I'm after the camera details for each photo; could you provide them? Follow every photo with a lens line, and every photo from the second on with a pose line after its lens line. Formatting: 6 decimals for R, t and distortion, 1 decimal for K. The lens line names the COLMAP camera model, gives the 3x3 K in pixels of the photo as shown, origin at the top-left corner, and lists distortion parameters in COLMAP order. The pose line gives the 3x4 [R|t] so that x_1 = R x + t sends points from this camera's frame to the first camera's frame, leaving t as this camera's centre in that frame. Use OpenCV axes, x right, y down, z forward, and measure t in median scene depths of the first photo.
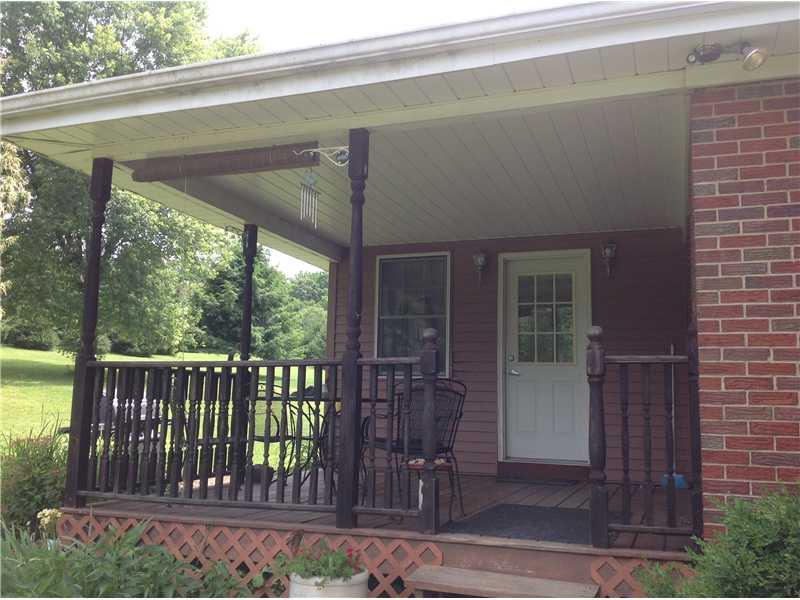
lens RADIAL K [[721.2, 0, 426.1], [0, 721.2, 298.8], [0, 0, 1]] dist [0.221452, -0.577882]
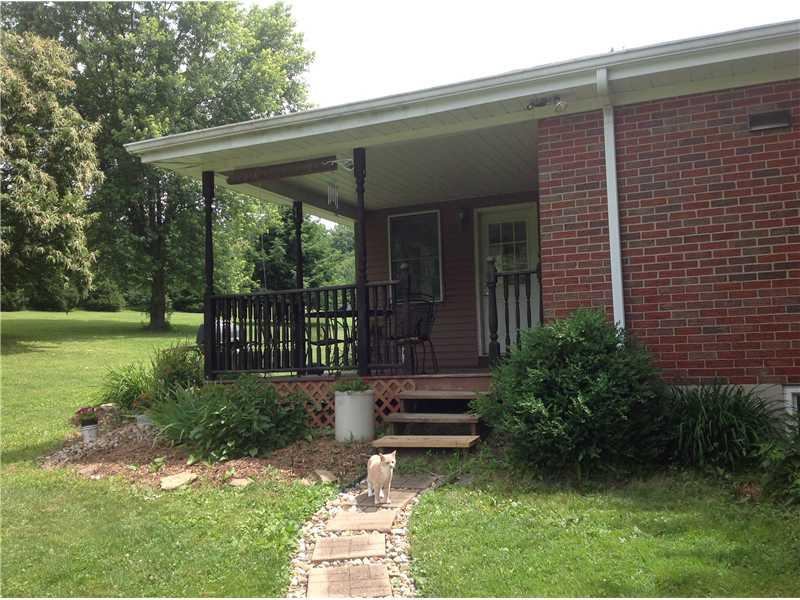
lens RADIAL K [[739.8, 0, 372.1], [0, 739.8, 298.1], [0, 0, 1]] dist [0.151651, -0.337000]
pose [[0.989487, -0.052304, -0.134834, 0.109654], [0.061768, 0.995840, 0.066988, -0.000070], [0.130770, -0.074612, 0.988601, -0.521845]]
